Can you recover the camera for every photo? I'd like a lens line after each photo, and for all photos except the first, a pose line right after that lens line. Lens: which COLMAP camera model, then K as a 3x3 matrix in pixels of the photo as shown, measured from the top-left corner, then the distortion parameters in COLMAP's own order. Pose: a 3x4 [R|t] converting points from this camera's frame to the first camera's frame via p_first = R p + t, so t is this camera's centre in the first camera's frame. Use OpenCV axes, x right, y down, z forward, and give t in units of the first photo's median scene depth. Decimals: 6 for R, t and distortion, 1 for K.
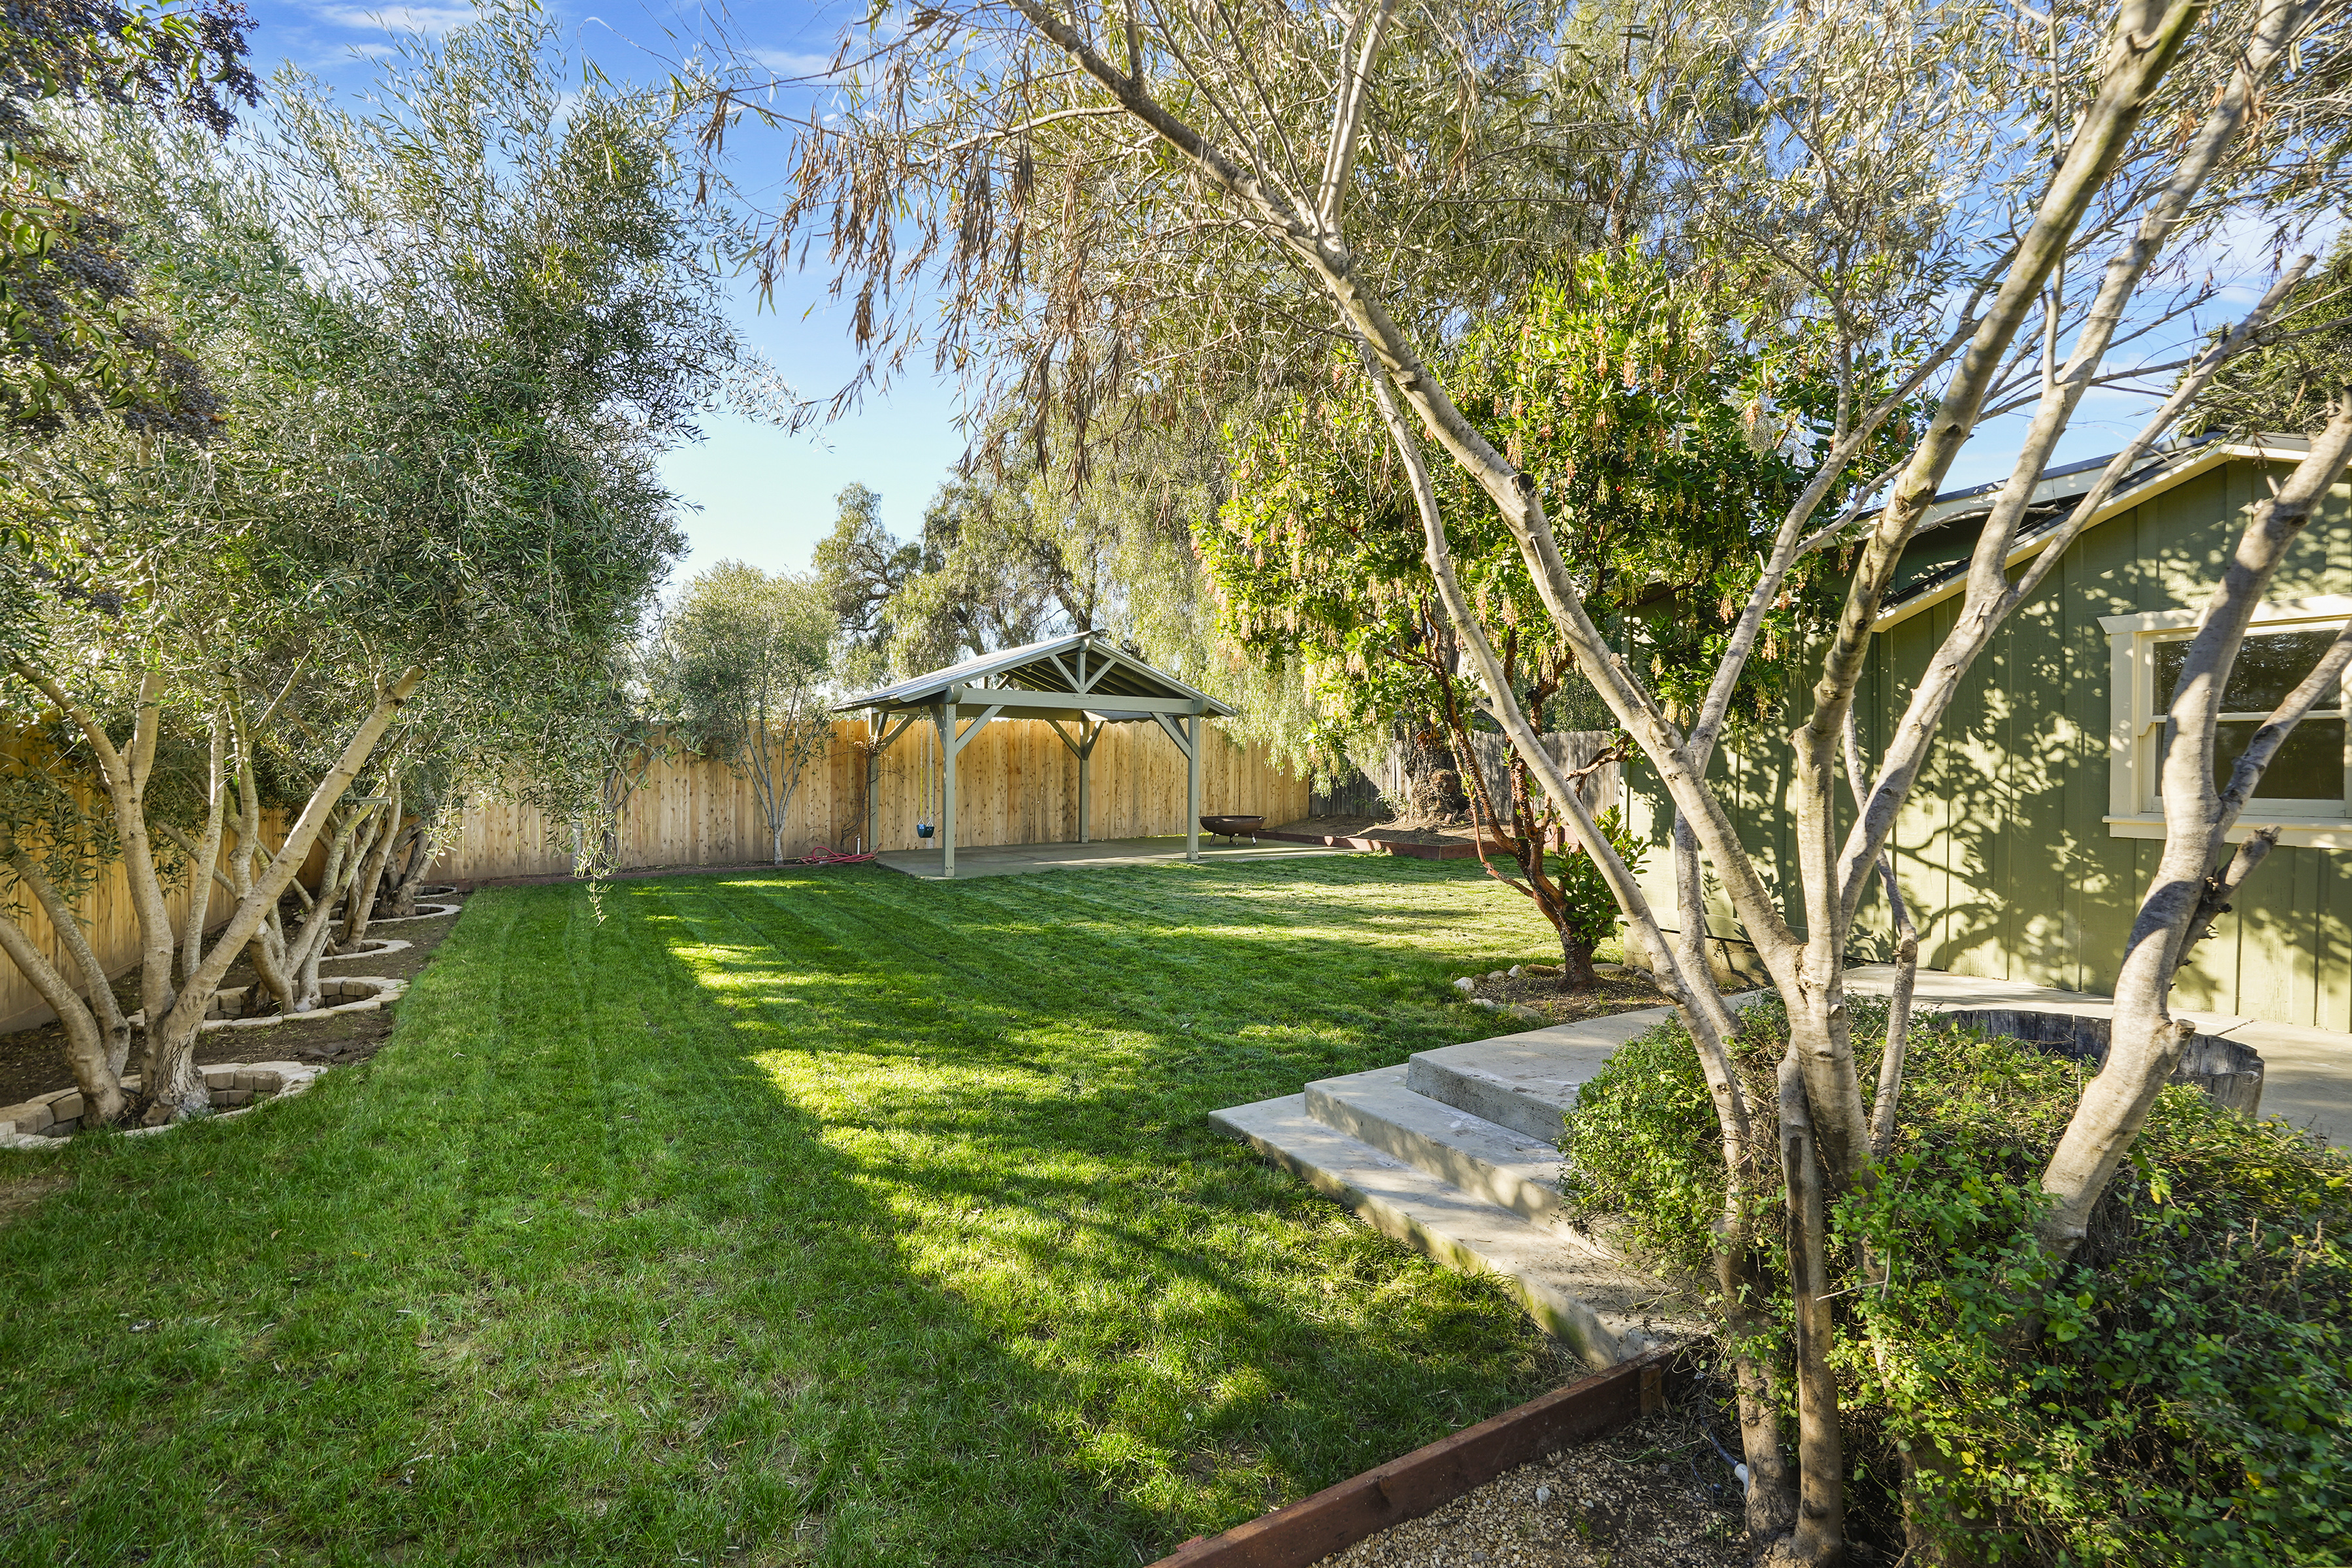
lens RADIAL K [[1099.4, 0, 1186.3], [0, 1099.4, 758.9], [0, 0, 1]] dist [0.000778, 0.001377]
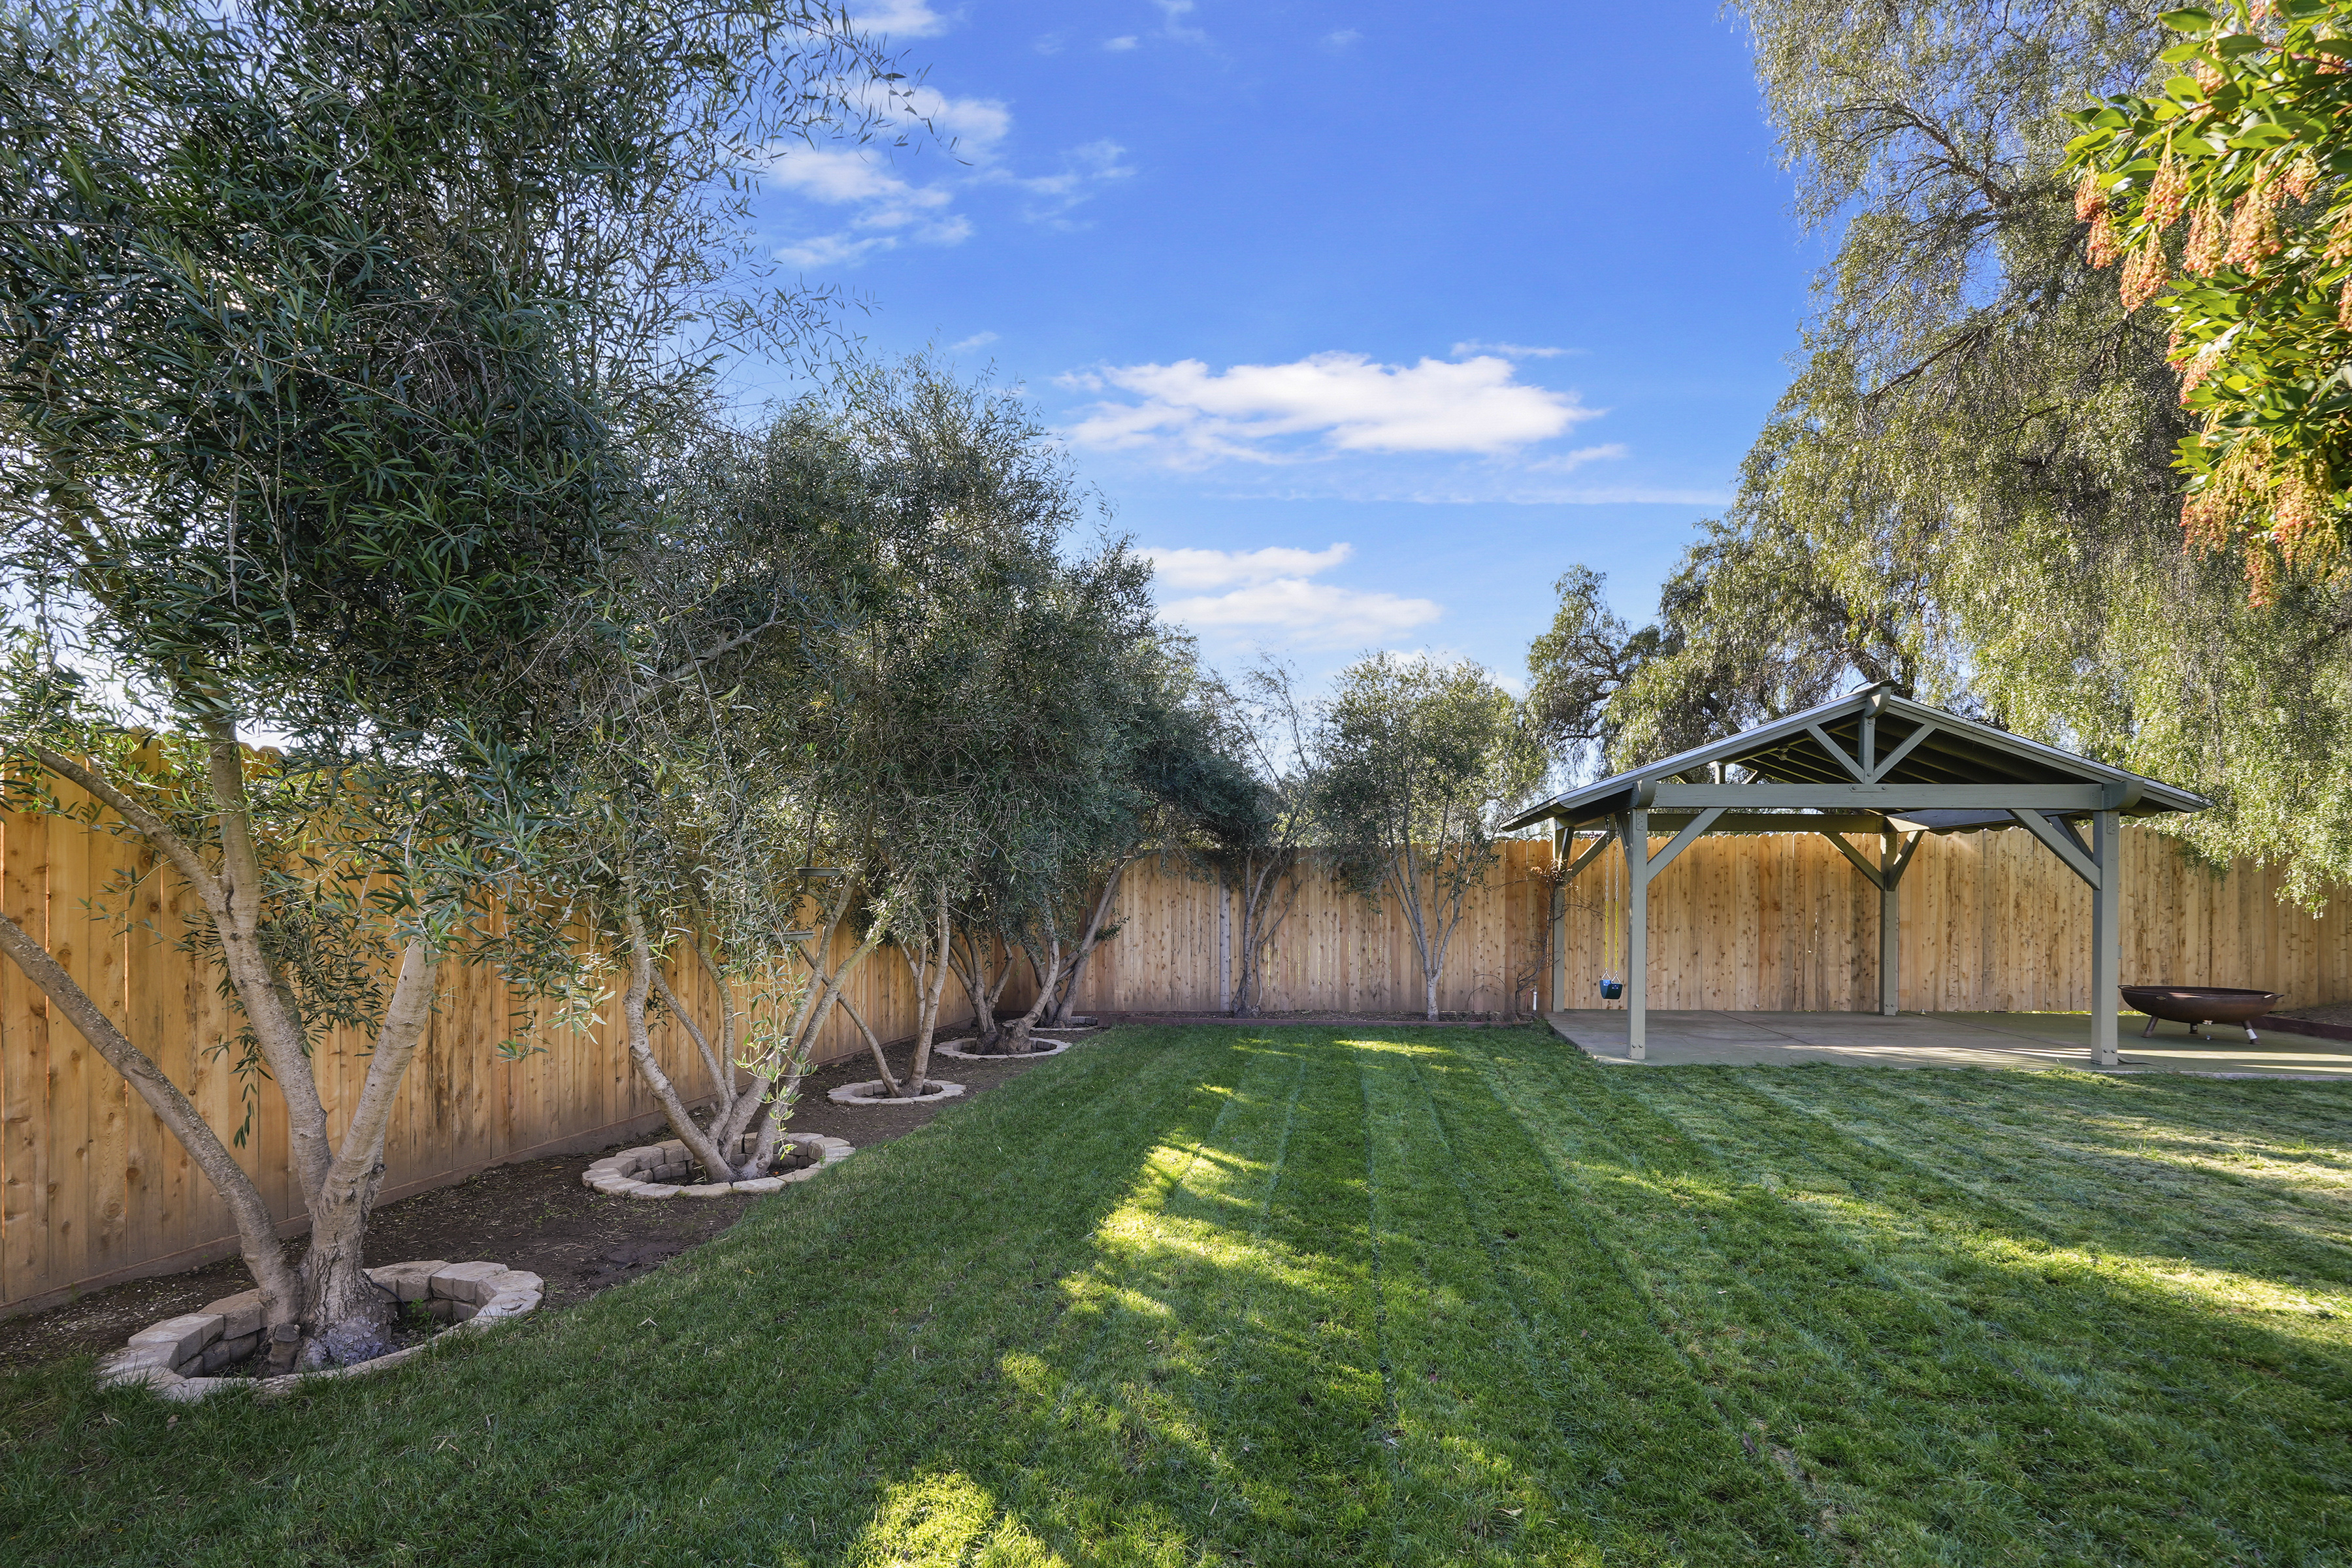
lens RADIAL K [[1074.8, 0, 1176.3], [0, 1074.8, 881.6], [0, 0, 1]] dist [-0.001590, 0.000182]
pose [[0.758991, -0.006219, -0.651071, 0.003261], [-0.000297, 0.999951, -0.009898, 0.002036], [0.651101, 0.007706, 0.758952, 0.238706]]
